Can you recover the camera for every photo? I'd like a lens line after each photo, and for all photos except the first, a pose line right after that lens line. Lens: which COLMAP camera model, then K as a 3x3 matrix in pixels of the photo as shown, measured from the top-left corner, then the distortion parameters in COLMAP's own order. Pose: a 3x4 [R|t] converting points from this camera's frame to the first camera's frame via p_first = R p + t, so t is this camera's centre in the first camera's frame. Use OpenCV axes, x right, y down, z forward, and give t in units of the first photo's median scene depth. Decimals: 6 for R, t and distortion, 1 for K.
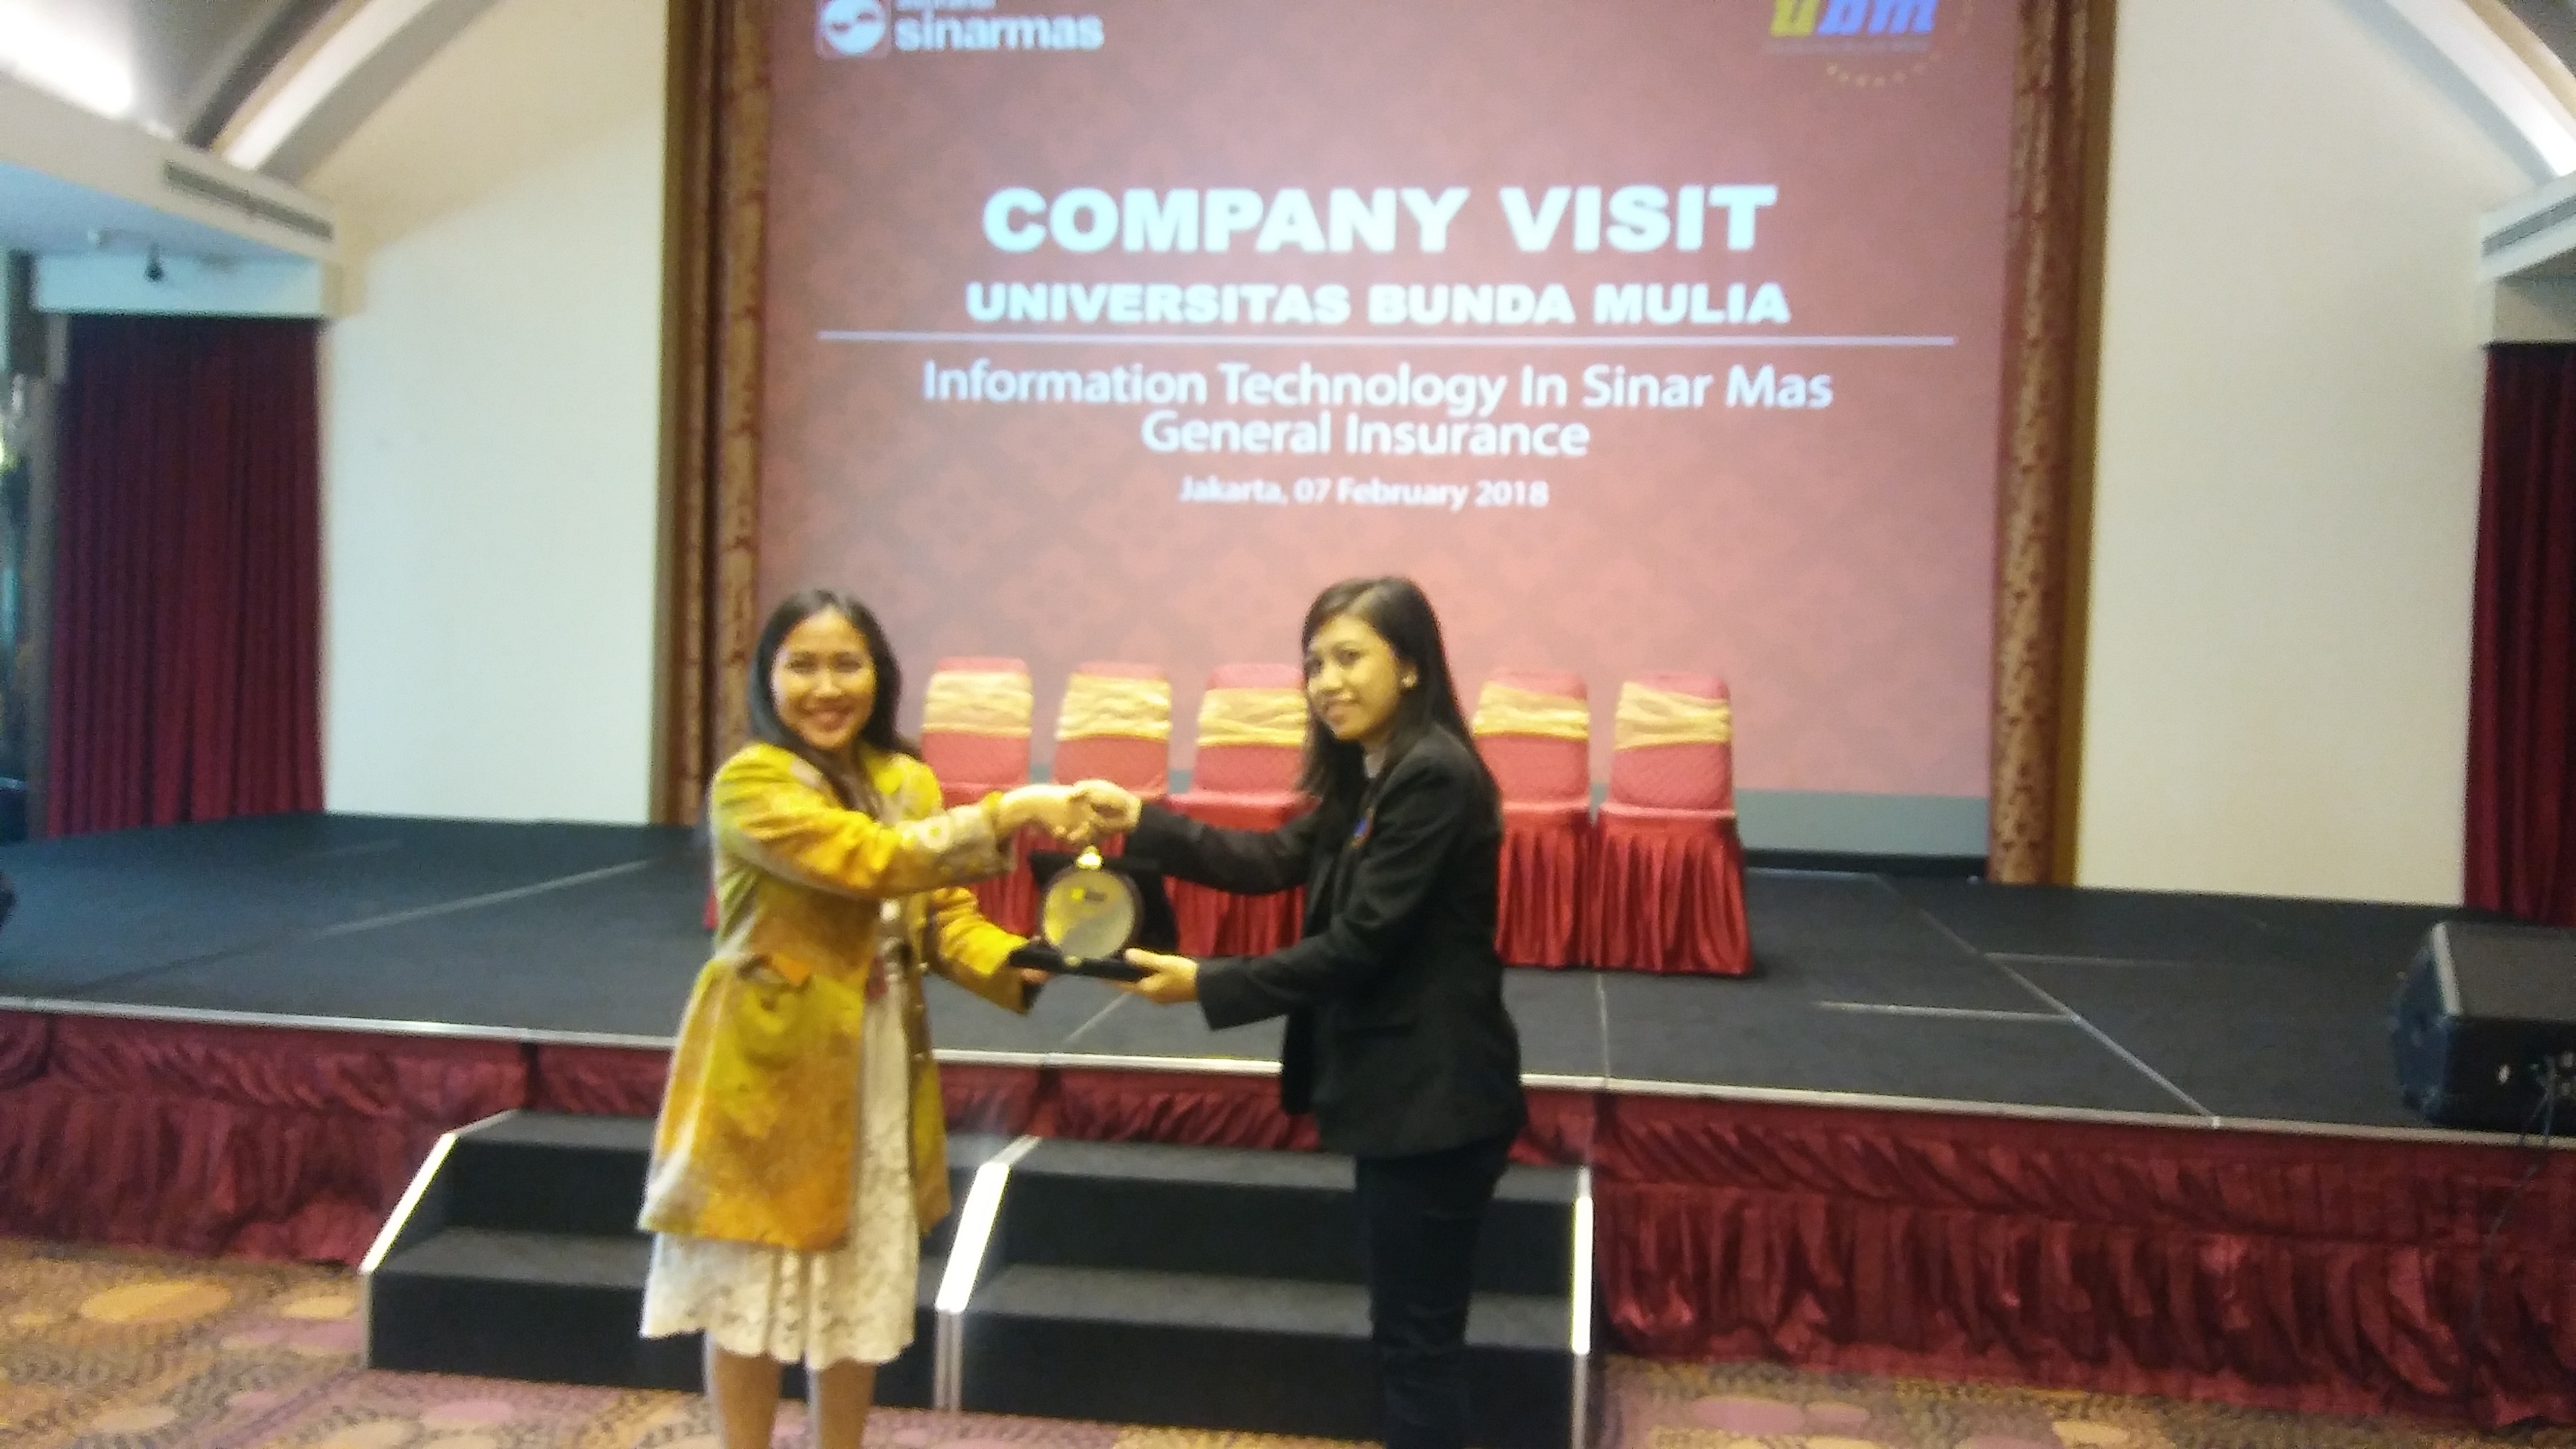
lens RADIAL K [[2130.3, 0, 1288.0], [0, 2130.3, 724.5], [0, 0, 1]] dist [0.043300, -0.075194]
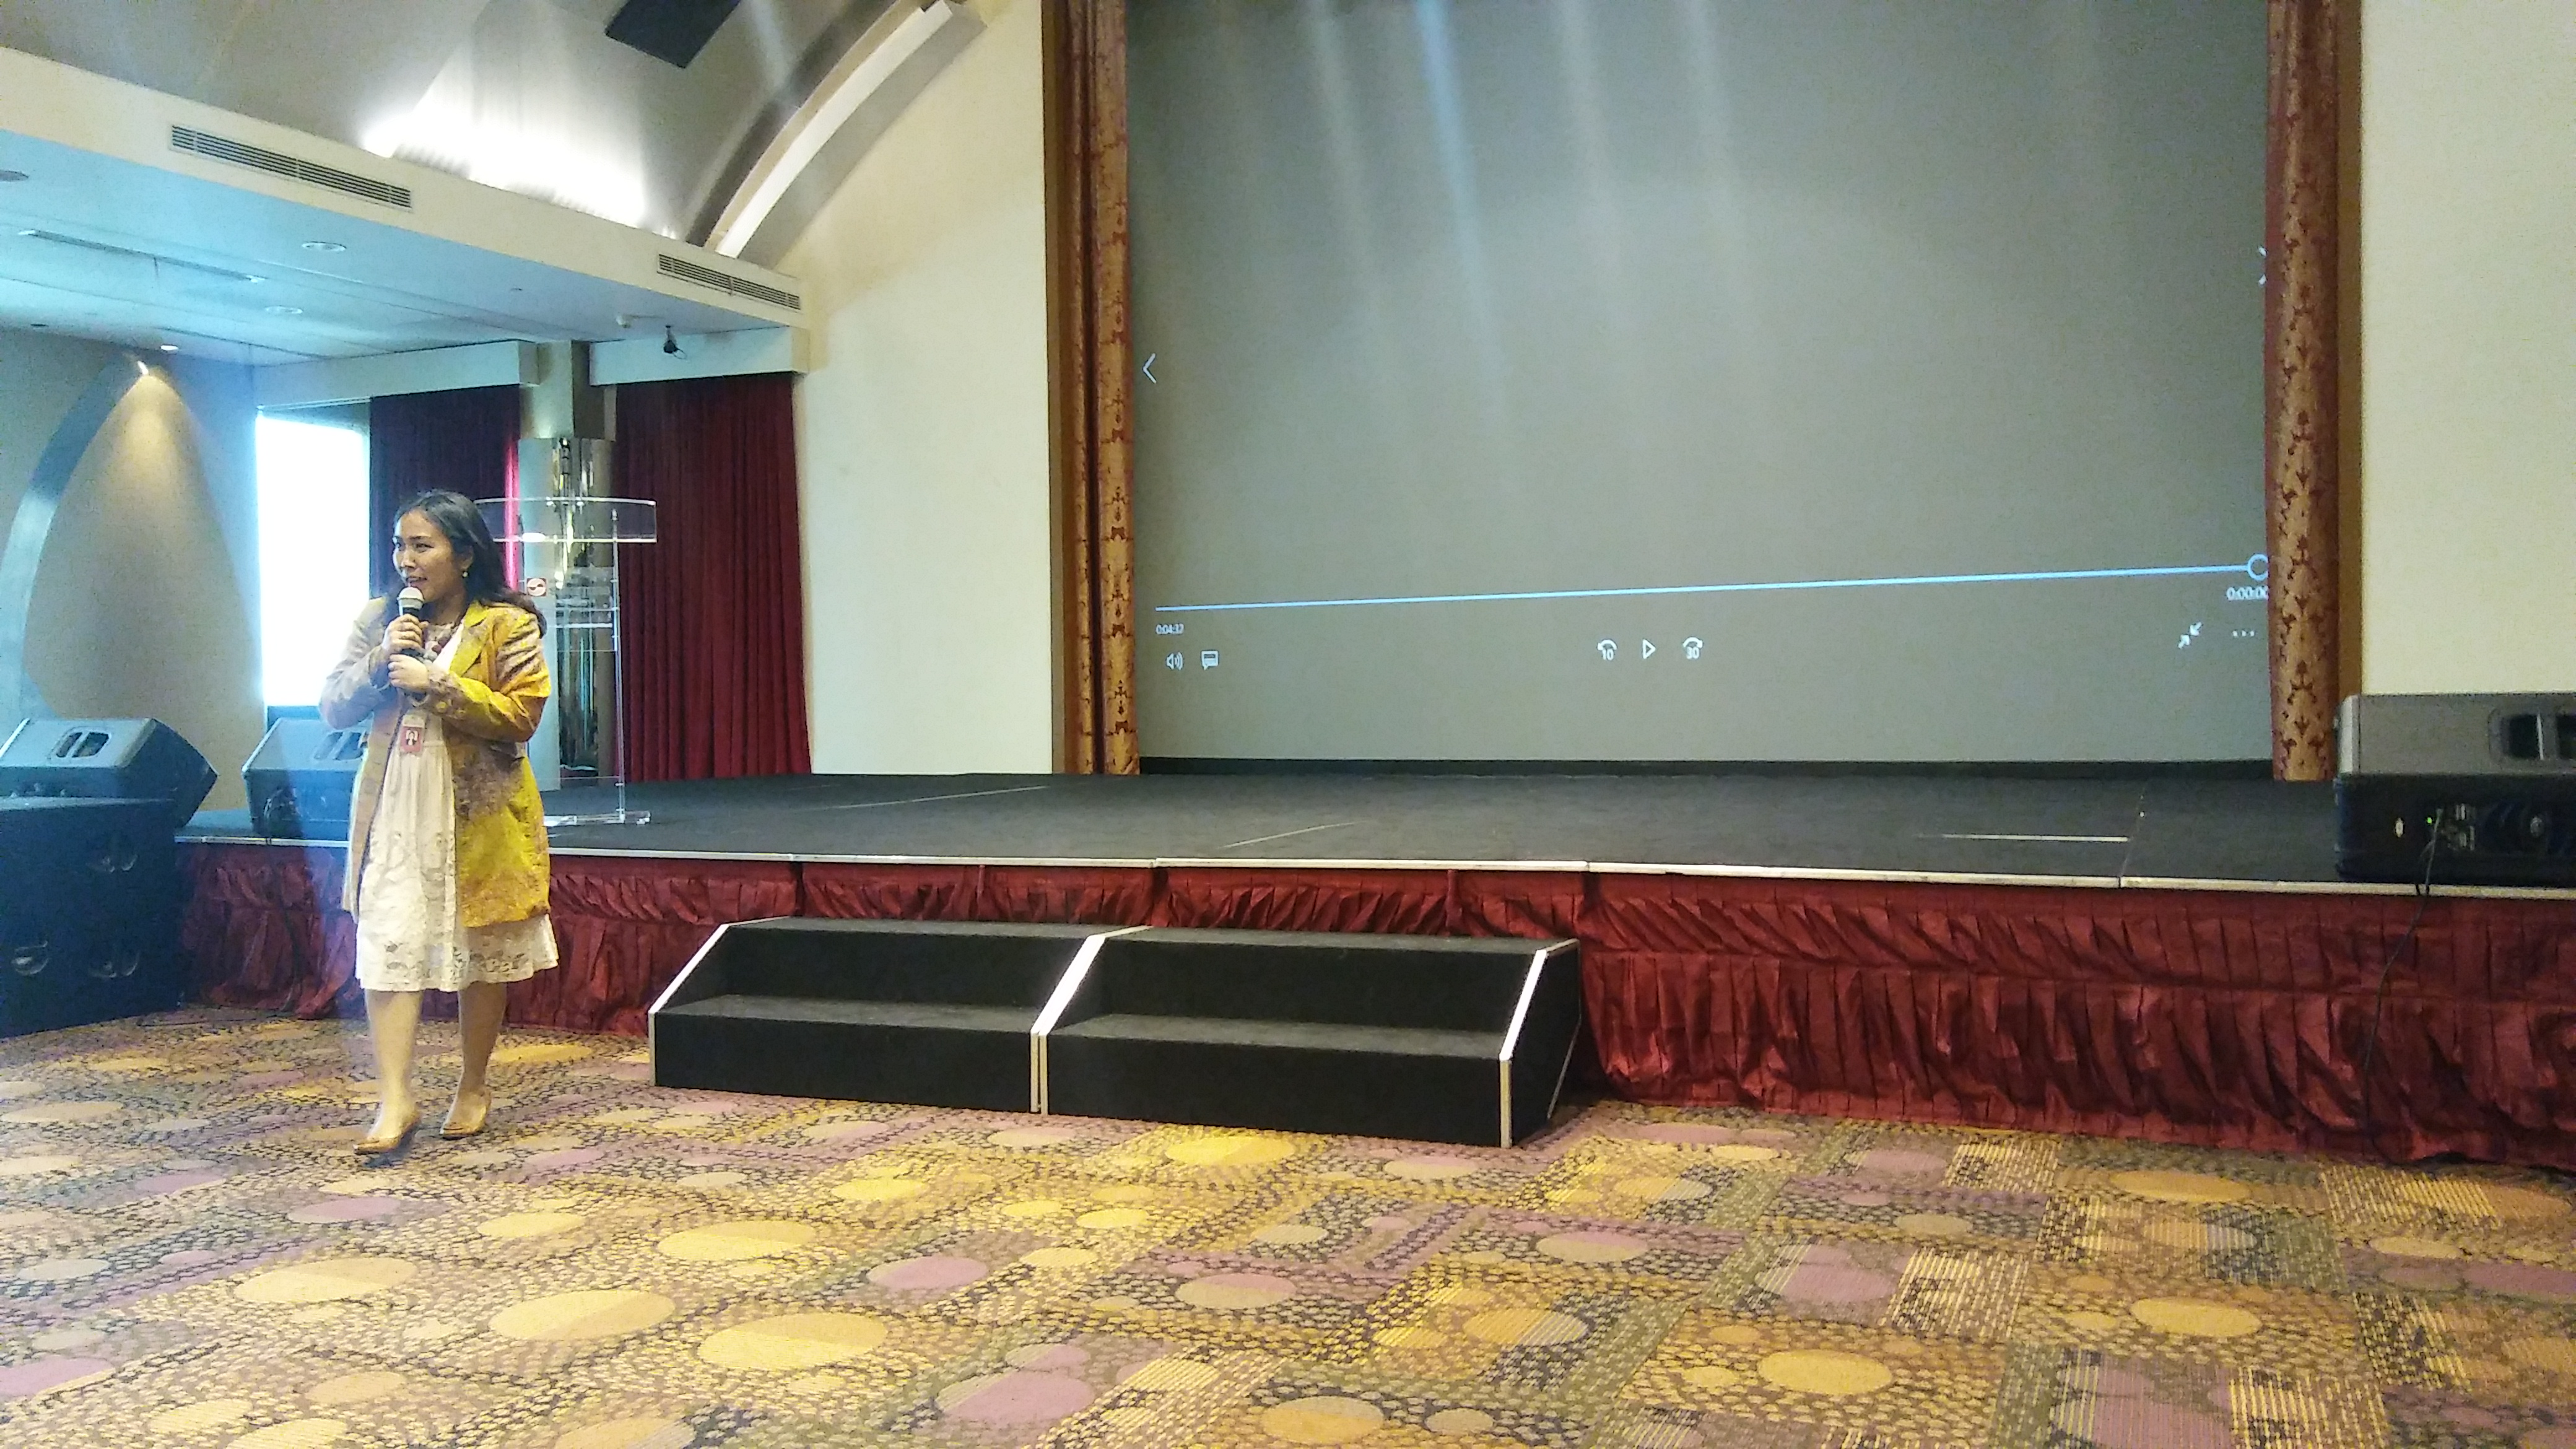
lens RADIAL K [[2049.5, 0, 1280.0], [0, 2049.5, 731.4], [0, 0, 1]] dist [0.051415, -0.053016]
pose [[0.960903, -0.037813, -0.274290, 0.139922], [0.033396, 0.999227, -0.020755, 0.052091], [0.274862, 0.010783, 0.961423, -0.064340]]
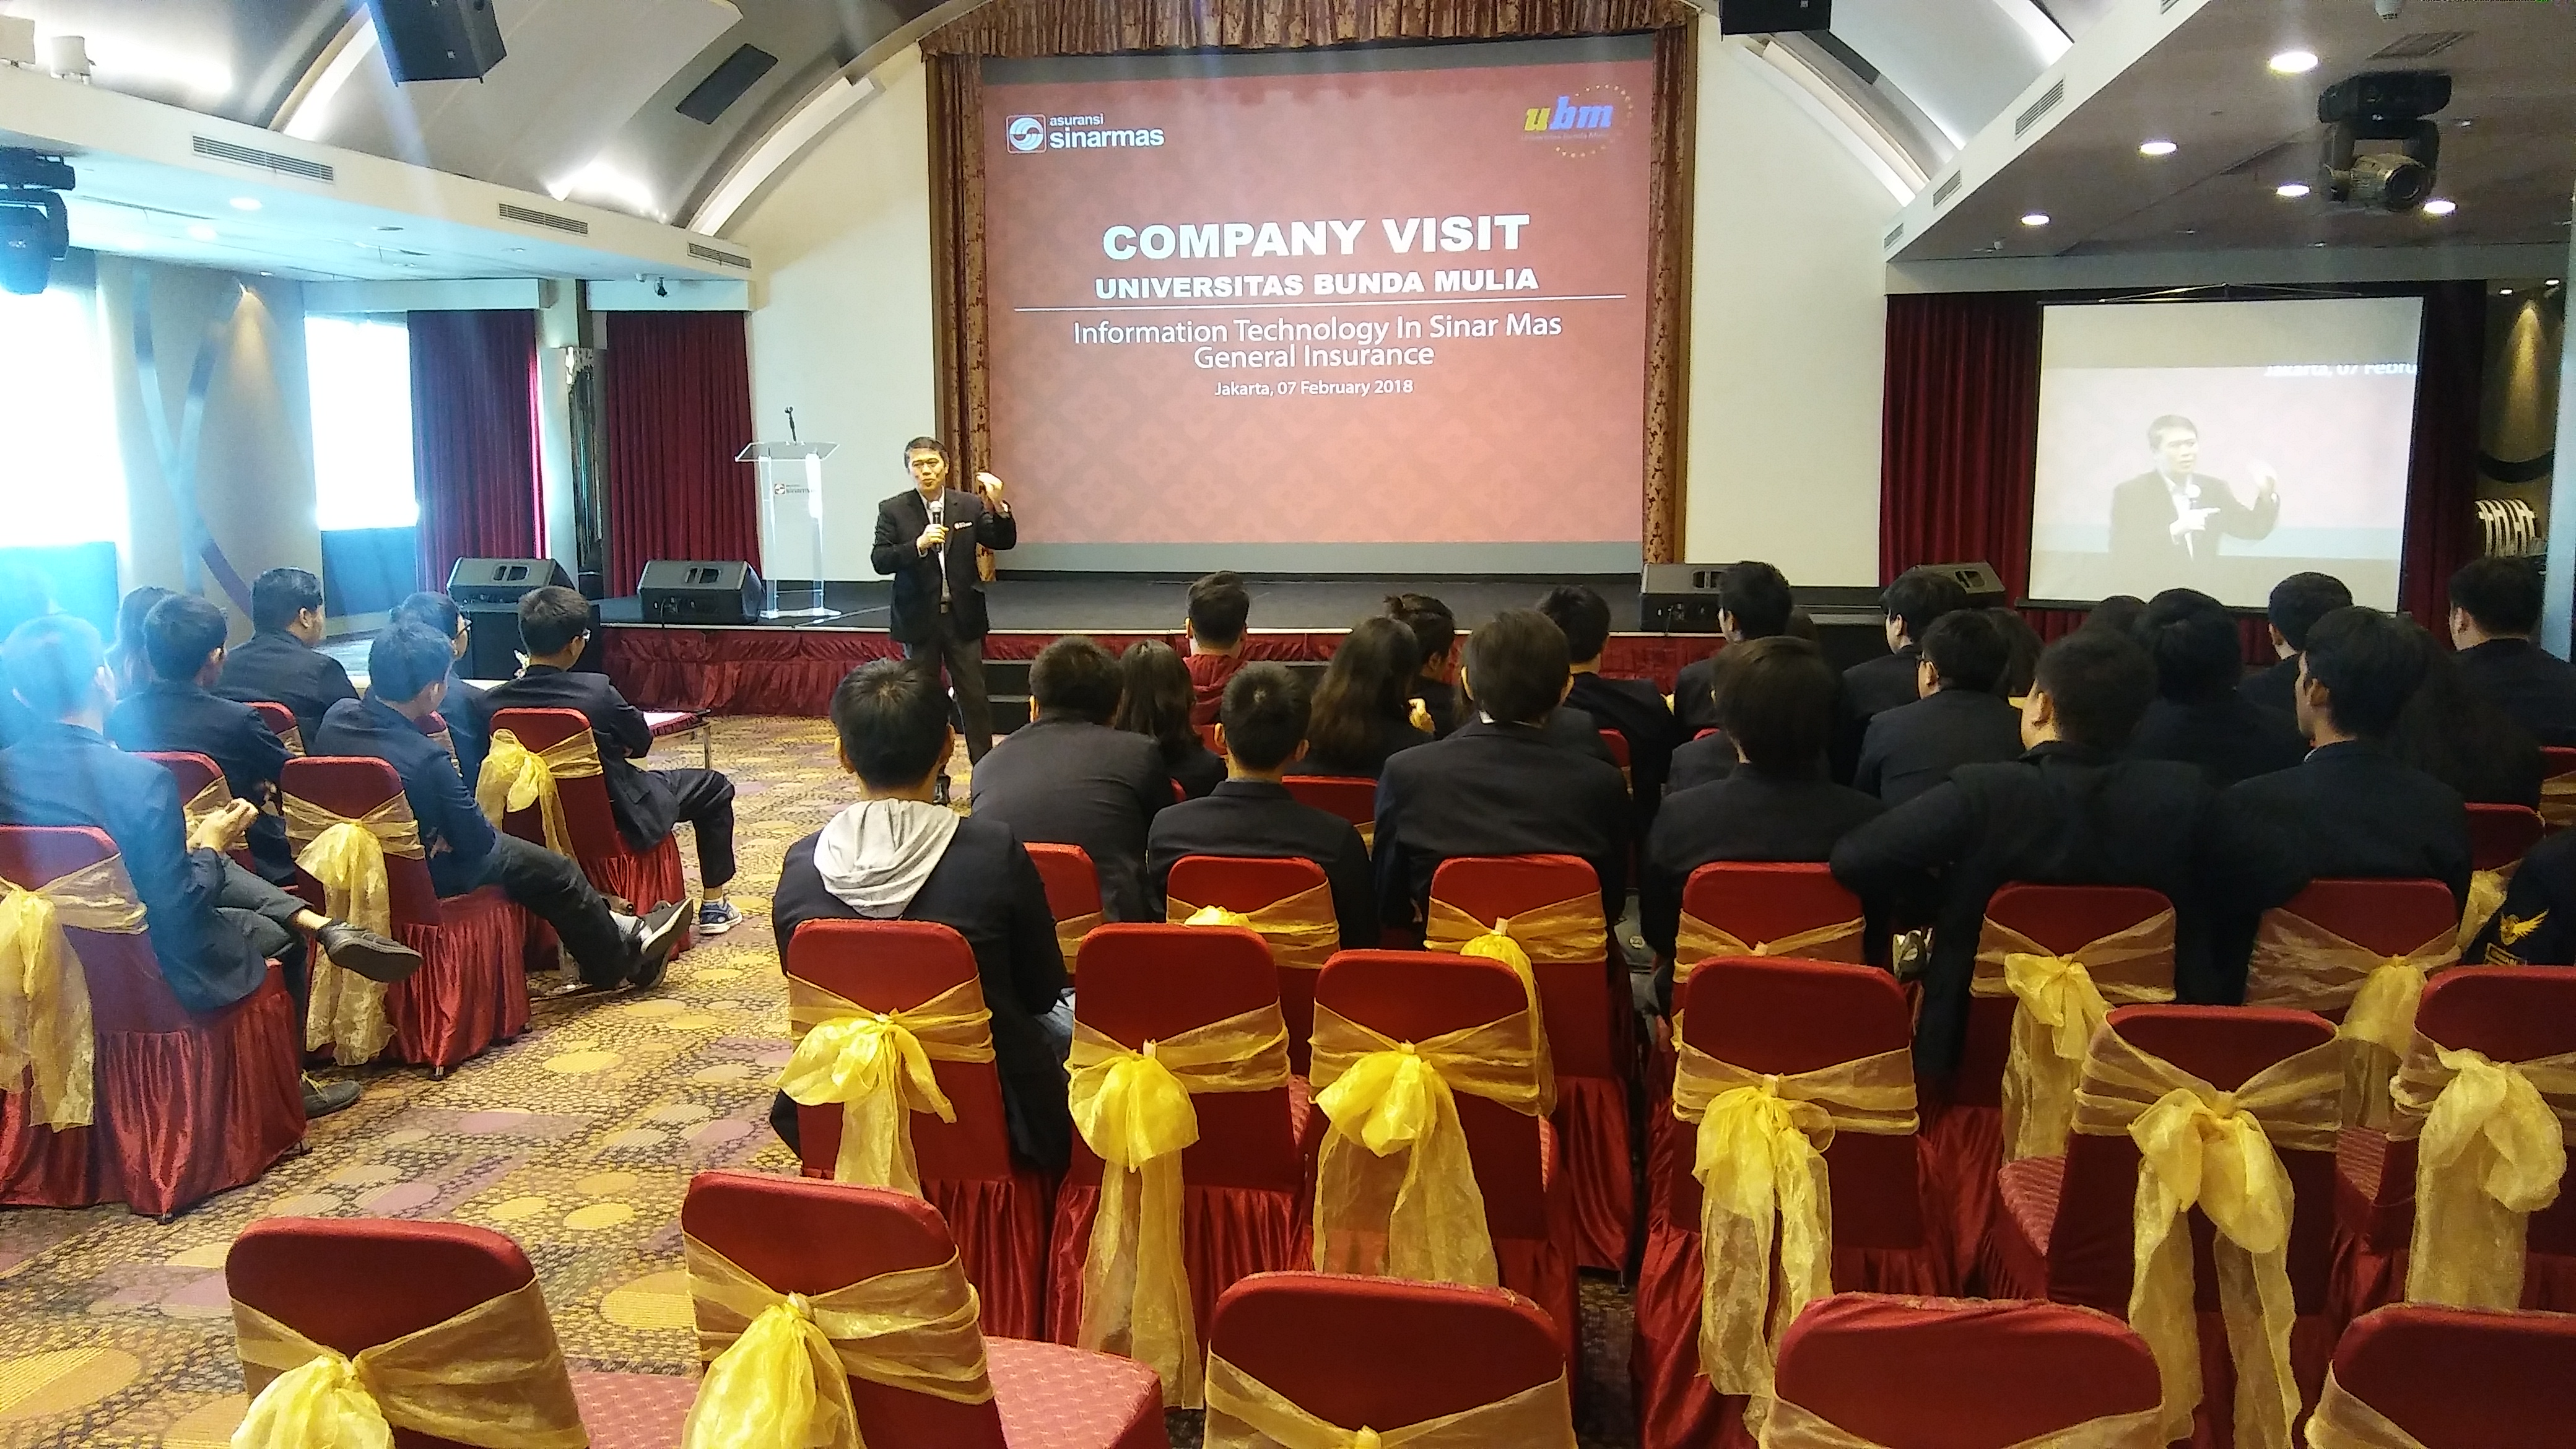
lens RADIAL K [[2064.4, 0, 1279.7], [0, 2064.4, 733.1], [0, 0, 1]] dist [0.044551, -0.052101]
pose [[0.998946, -0.029936, -0.034809, 0.060247], [0.033132, 0.994905, 0.095215, 0.017331], [0.031781, -0.096268, 0.994848, -0.828846]]
